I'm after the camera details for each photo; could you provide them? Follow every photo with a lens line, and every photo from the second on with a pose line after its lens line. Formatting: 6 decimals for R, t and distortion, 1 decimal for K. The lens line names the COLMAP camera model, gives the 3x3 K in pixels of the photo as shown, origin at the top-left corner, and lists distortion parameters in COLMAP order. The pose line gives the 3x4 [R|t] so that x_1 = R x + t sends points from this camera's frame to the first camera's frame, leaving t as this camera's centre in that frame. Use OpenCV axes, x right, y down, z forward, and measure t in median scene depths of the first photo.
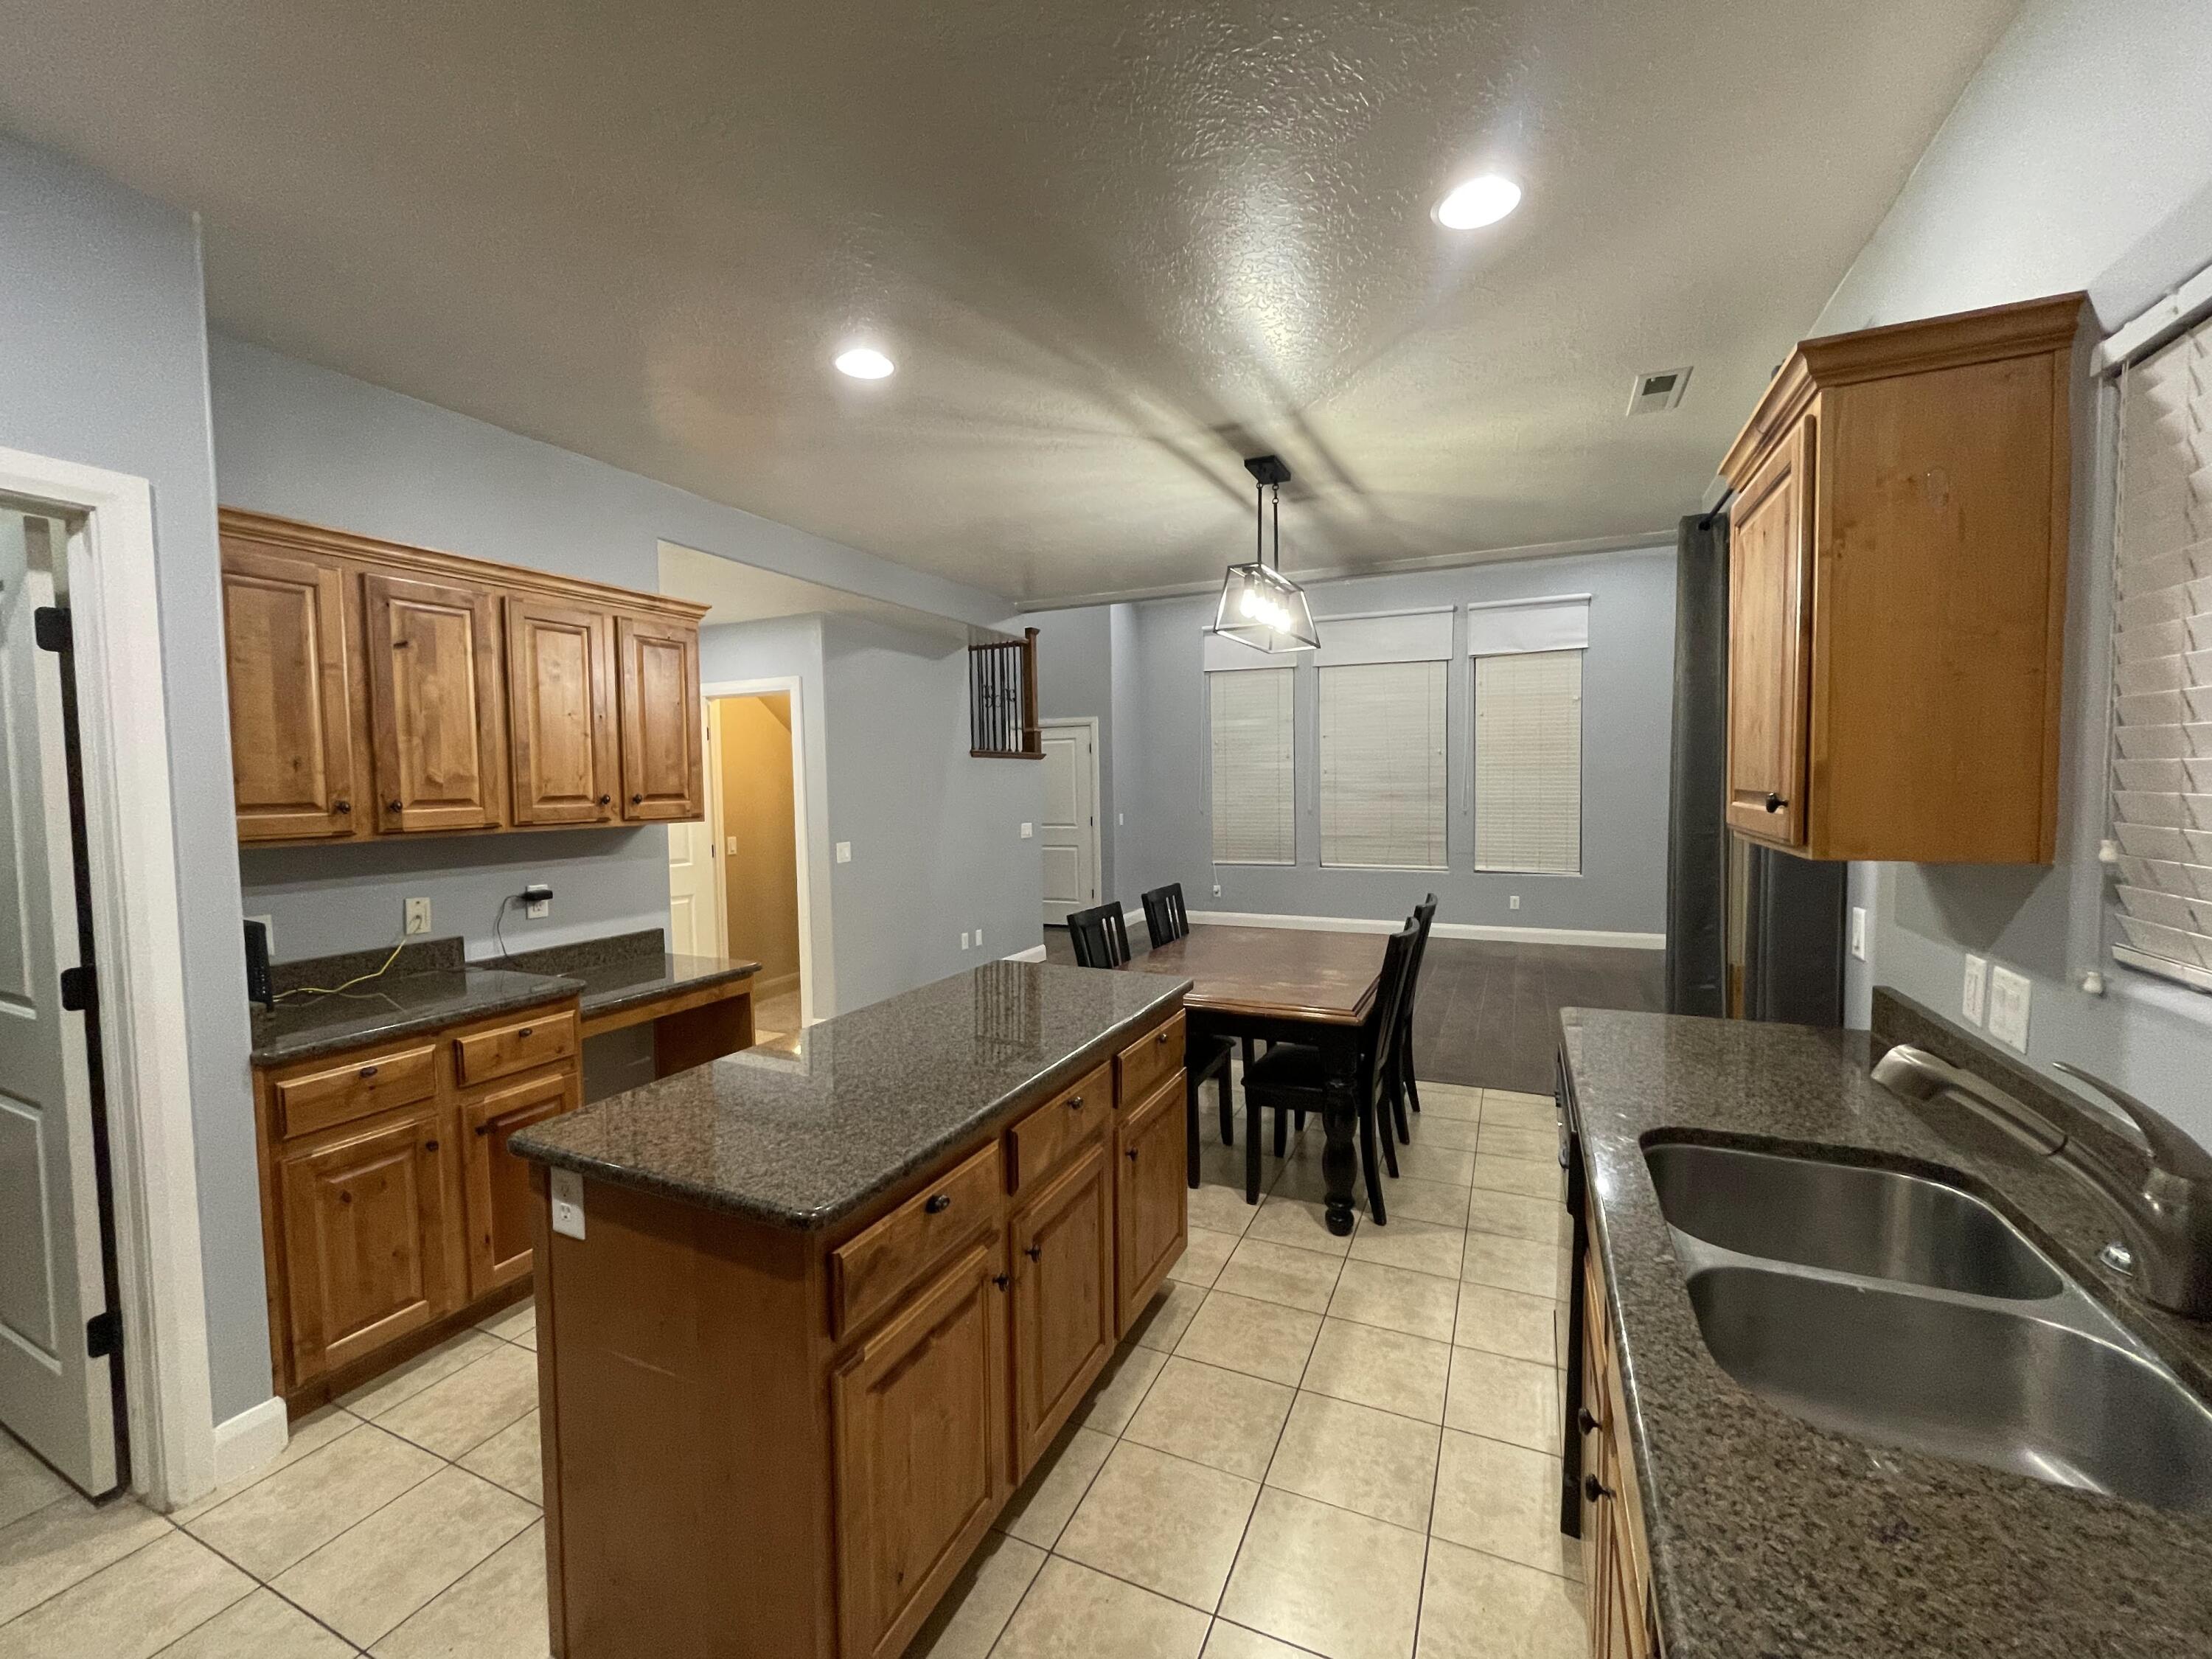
lens RADIAL K [[901.6, 0, 1115.6], [0, 901.6, 824.7], [0, 0, 1]] dist [-0.000361, -0.000399]
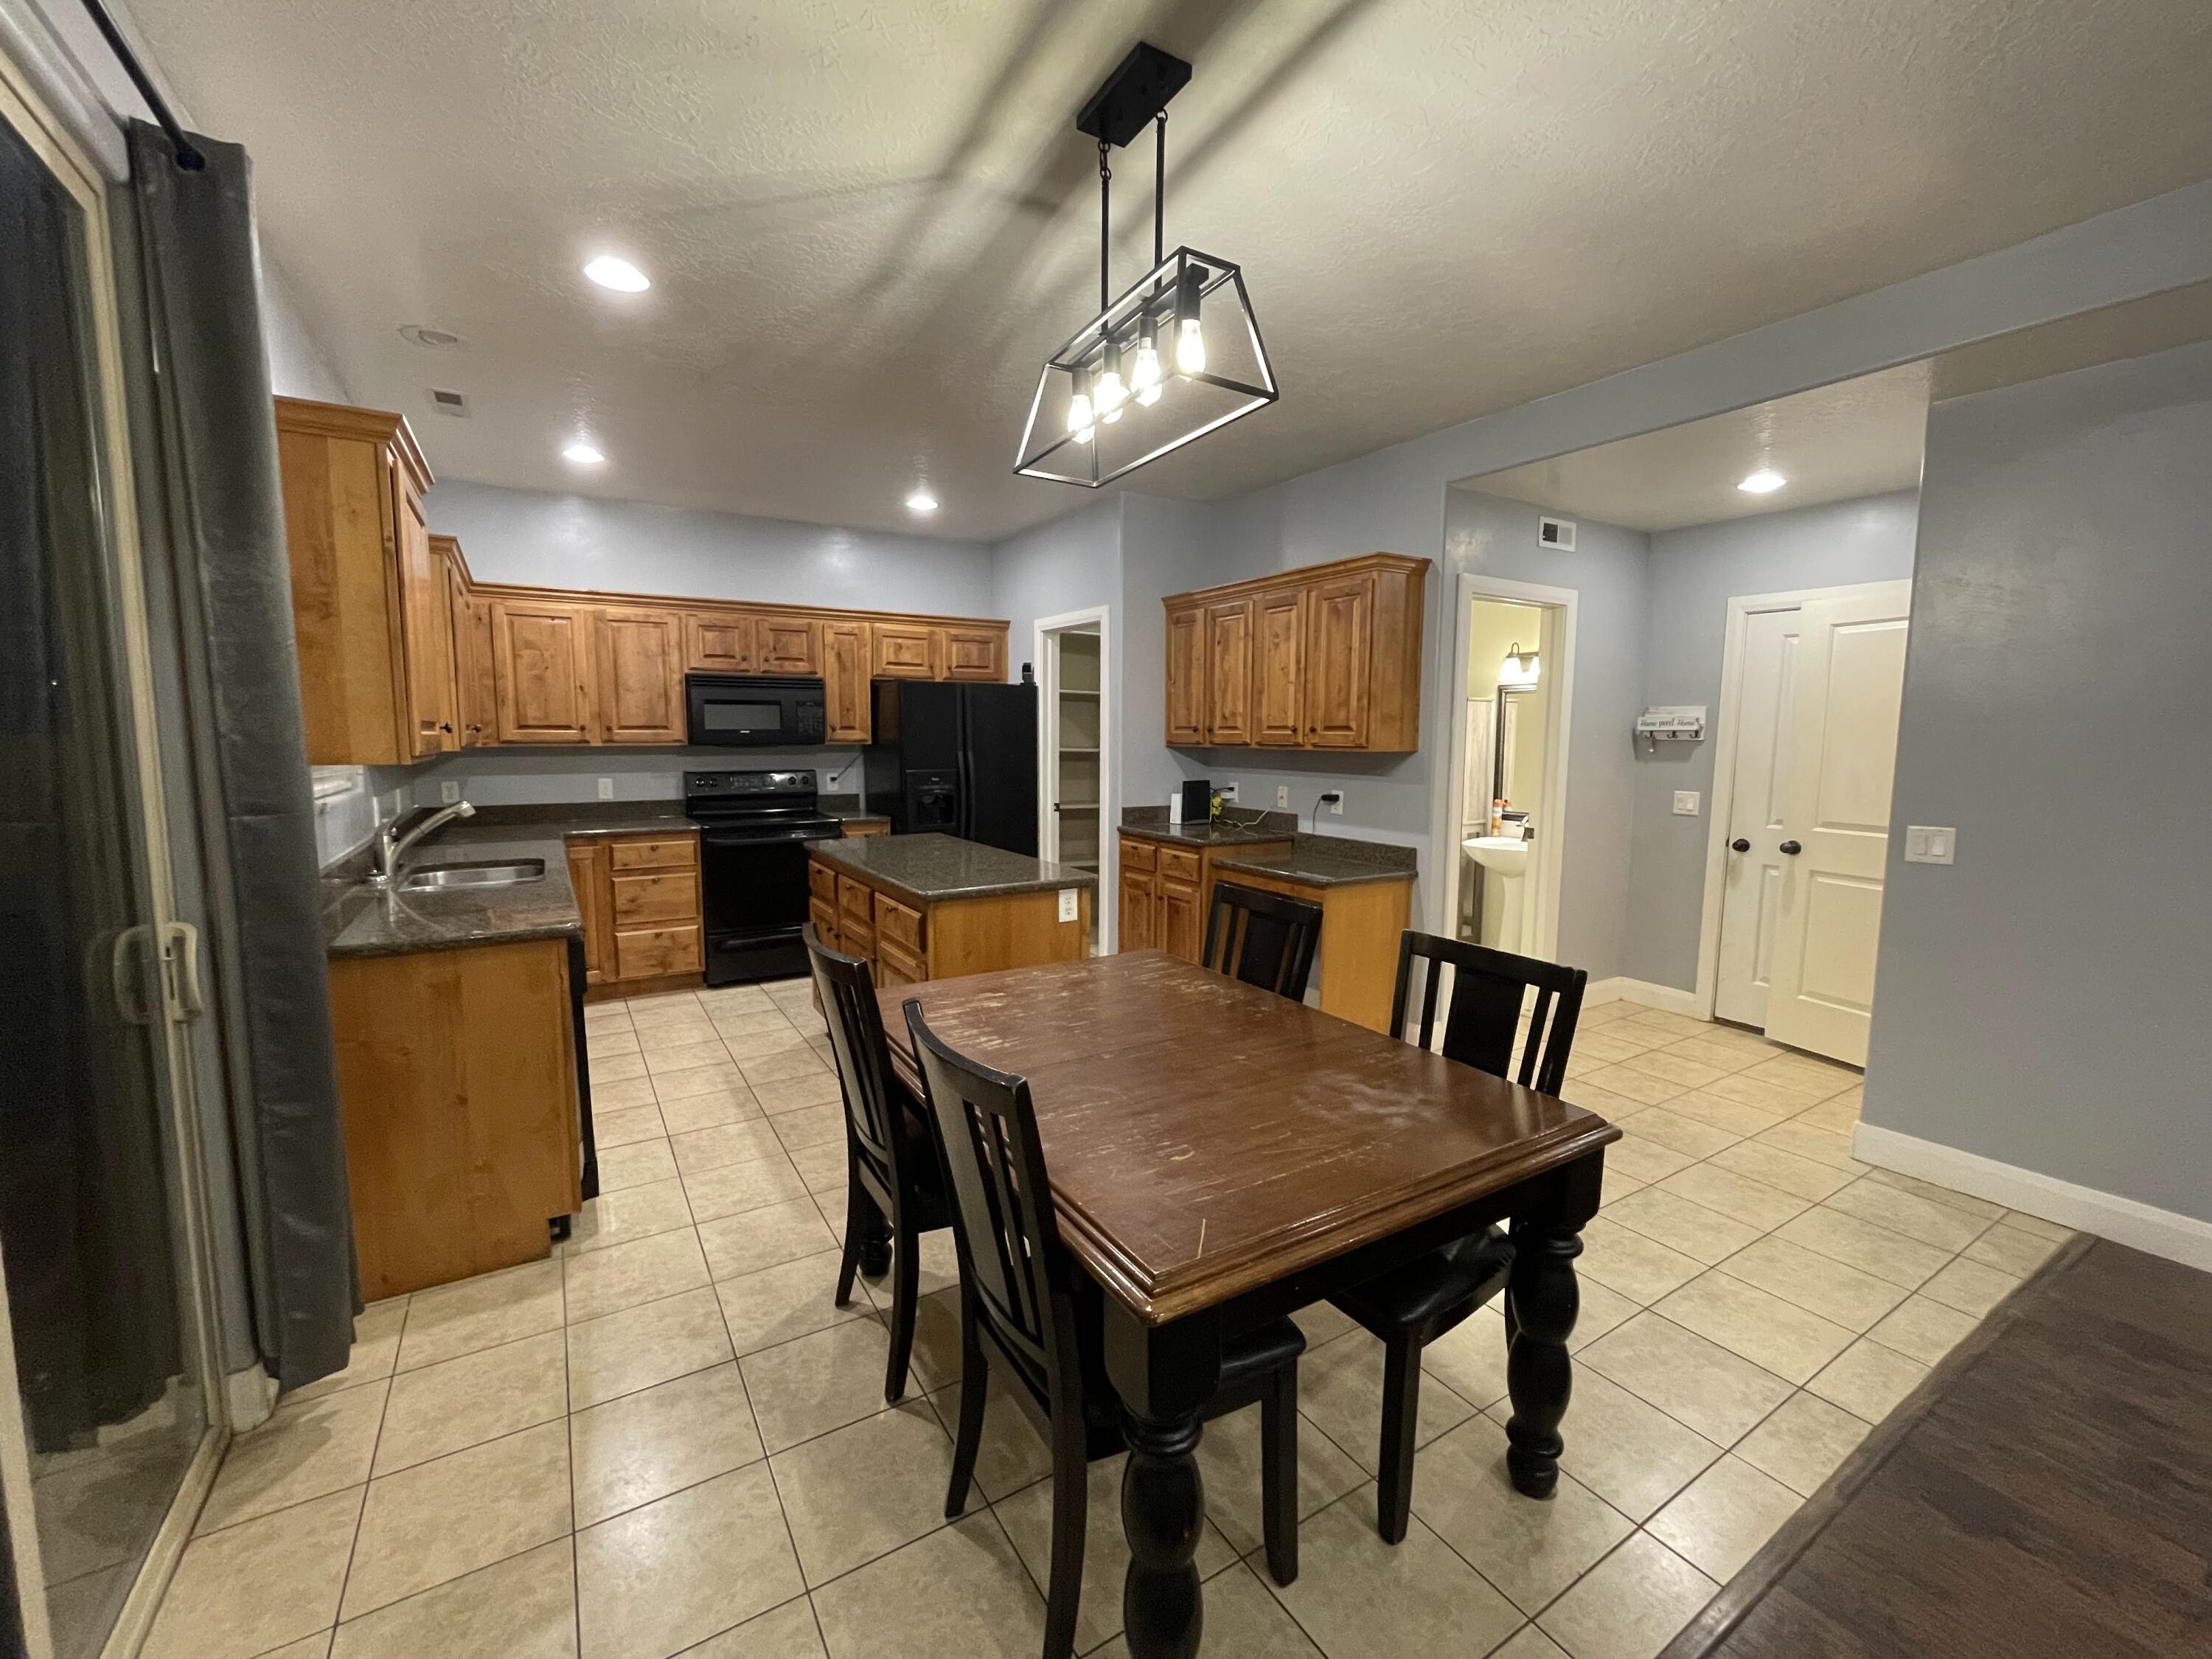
lens RADIAL K [[878.9, 0, 1075.8], [0, 878.9, 820.6], [0, 0, 1]] dist [-0.000734, -0.000128]
pose [[-0.568796, 0.096093, -0.816846, 0.760239], [-0.038032, 0.989016, 0.142830, -0.071412], [0.821599, 0.112308, -0.558894, 1.558806]]
